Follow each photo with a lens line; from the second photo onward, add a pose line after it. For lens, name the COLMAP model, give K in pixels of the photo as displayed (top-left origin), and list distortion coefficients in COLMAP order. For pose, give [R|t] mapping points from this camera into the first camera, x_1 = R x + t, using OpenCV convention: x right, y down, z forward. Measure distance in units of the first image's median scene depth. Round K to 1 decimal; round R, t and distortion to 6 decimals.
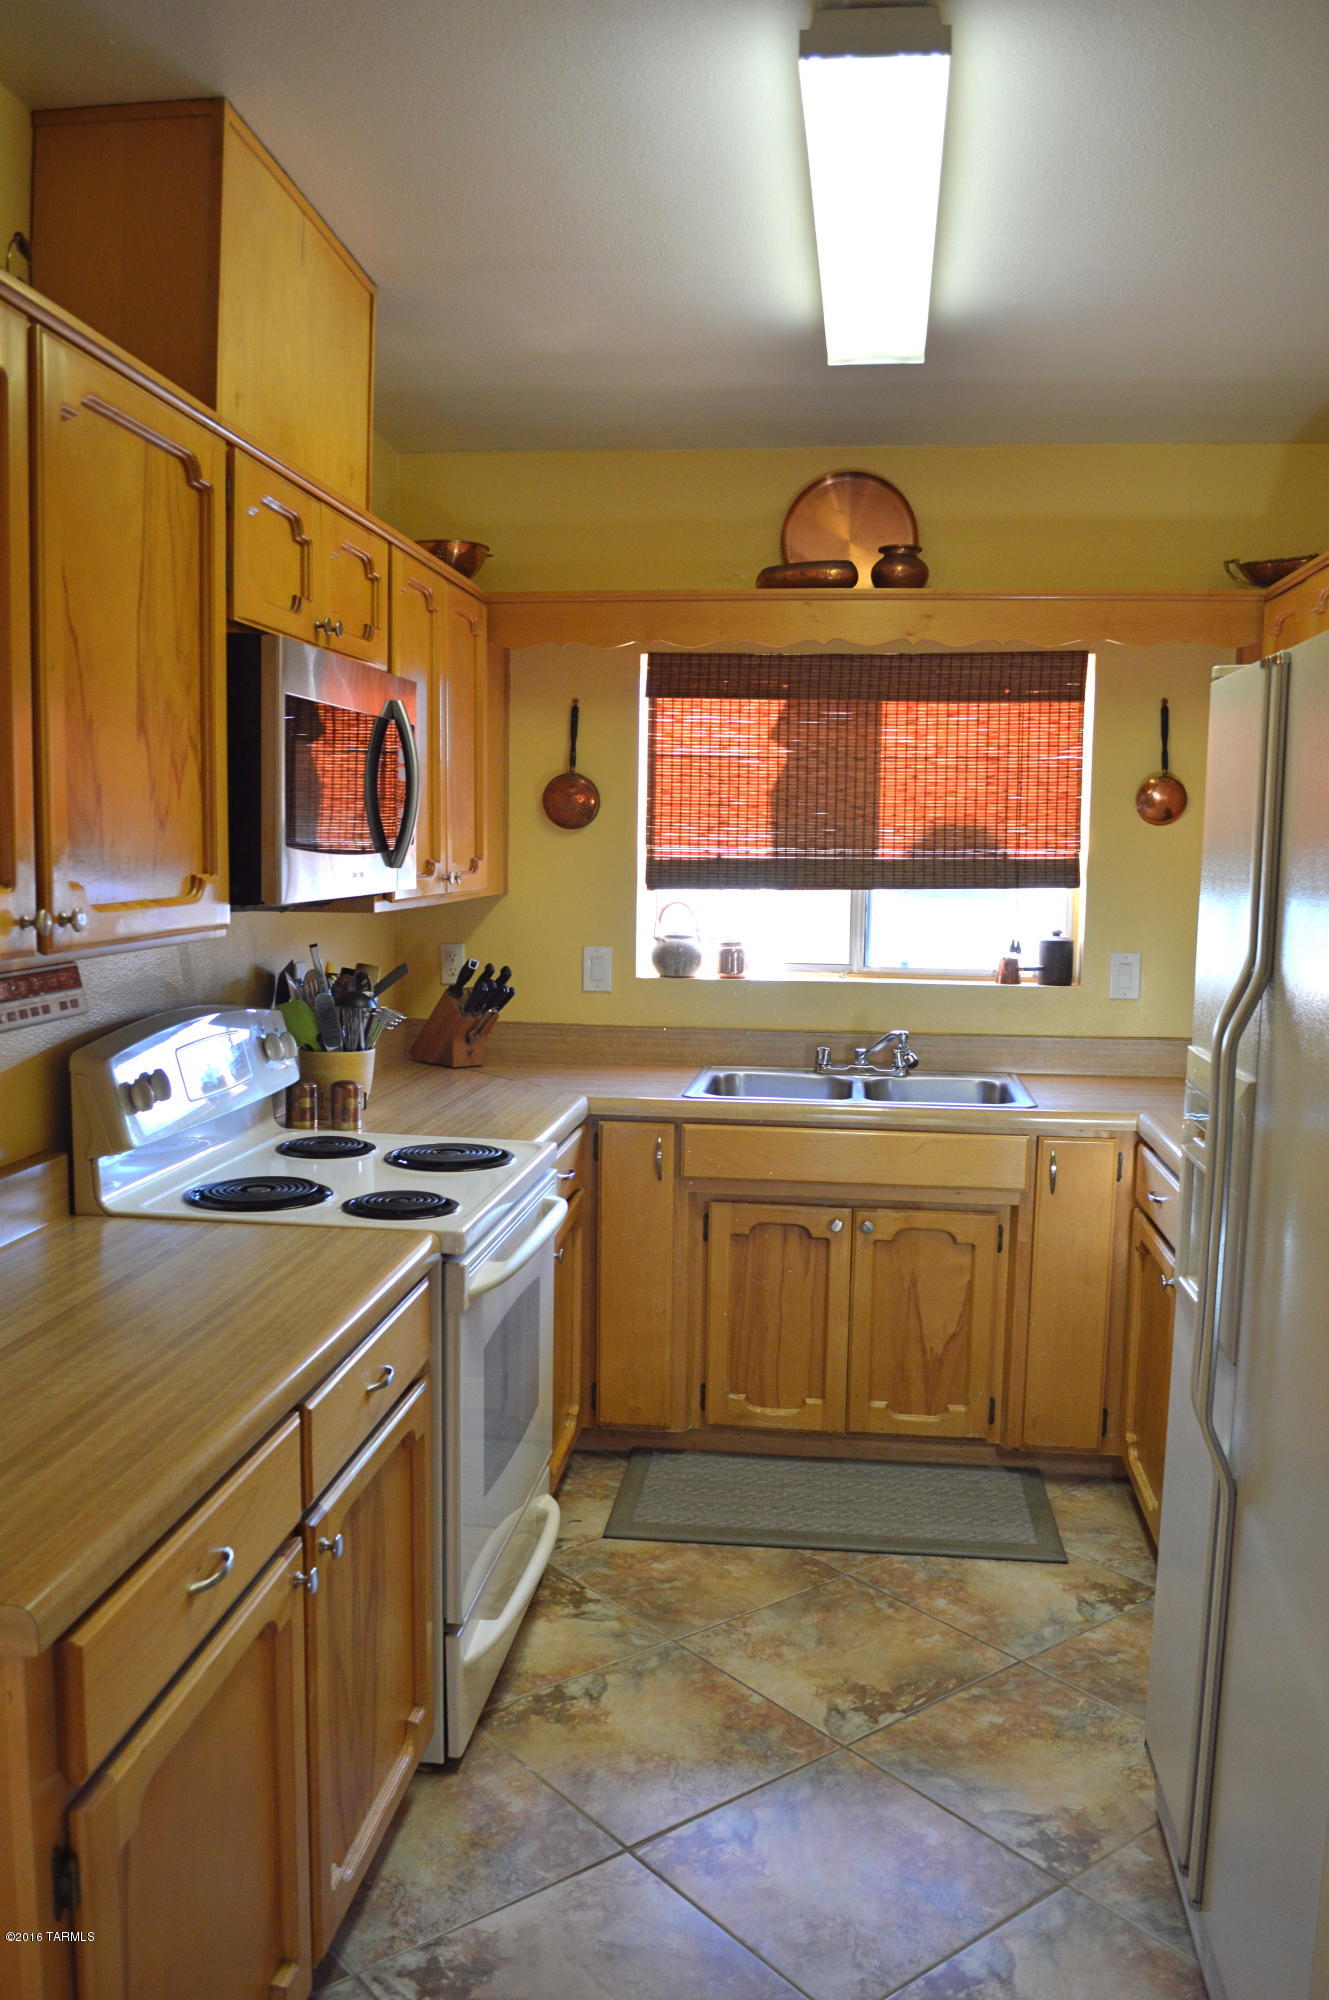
lens RADIAL K [[1589.8, 0, 662.0], [0, 1589.8, 1004.4], [0, 0, 1]] dist [-0.080224, 0.015697]
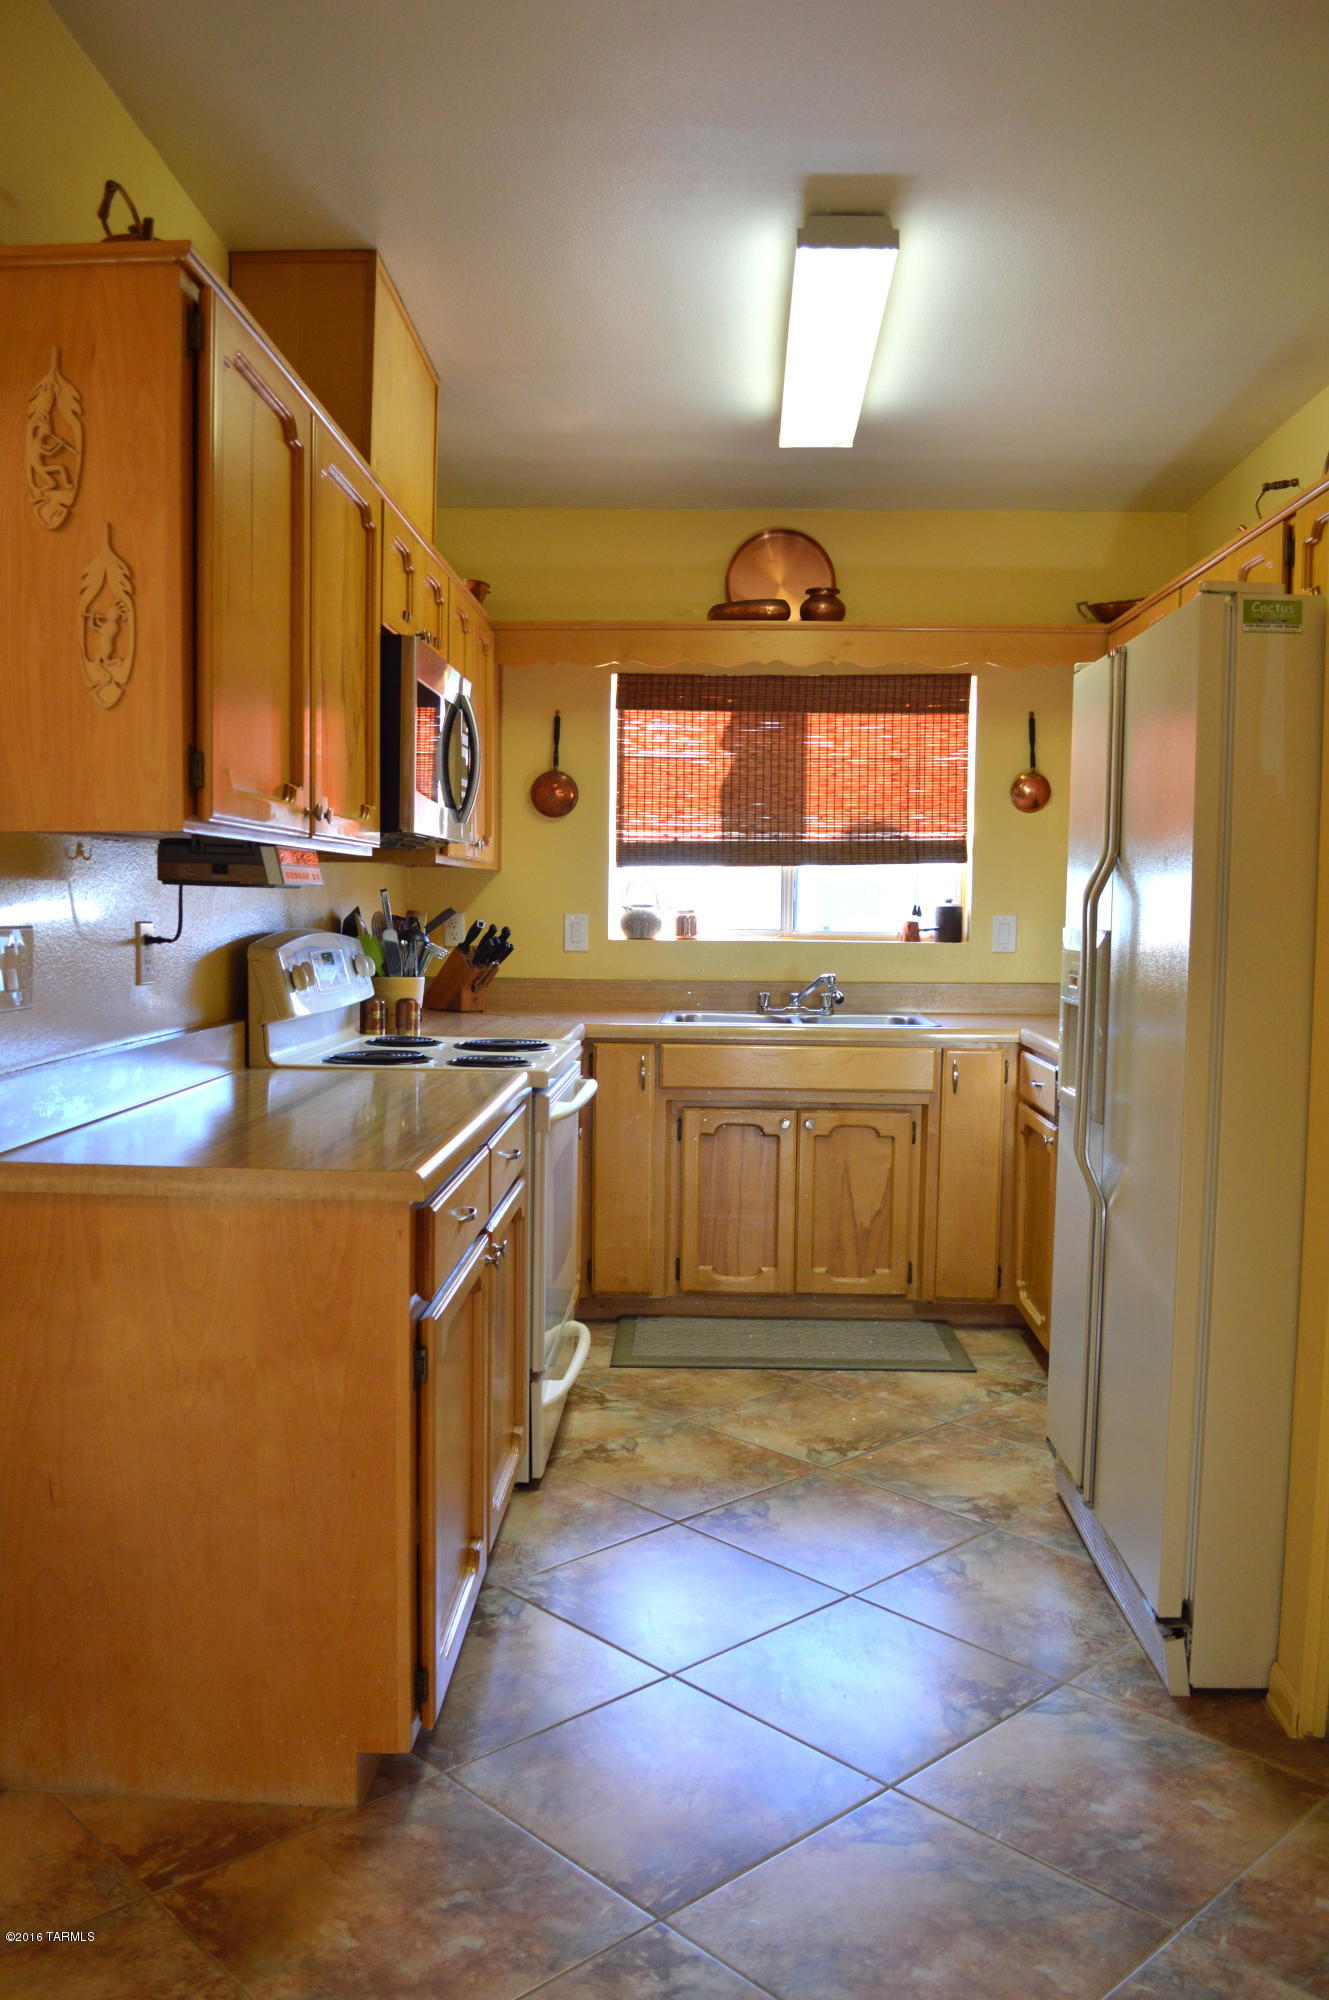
lens RADIAL K [[1589.8, 0, 664.5], [0, 1589.8, 997.7], [0, 0, 1]] dist [-0.080224, 0.015697]
pose [[0.995963, -0.008059, 0.089406, -0.096995], [0.011576, 0.999176, -0.038889, 0.088561], [-0.089019, 0.039767, 0.995236, -0.245289]]
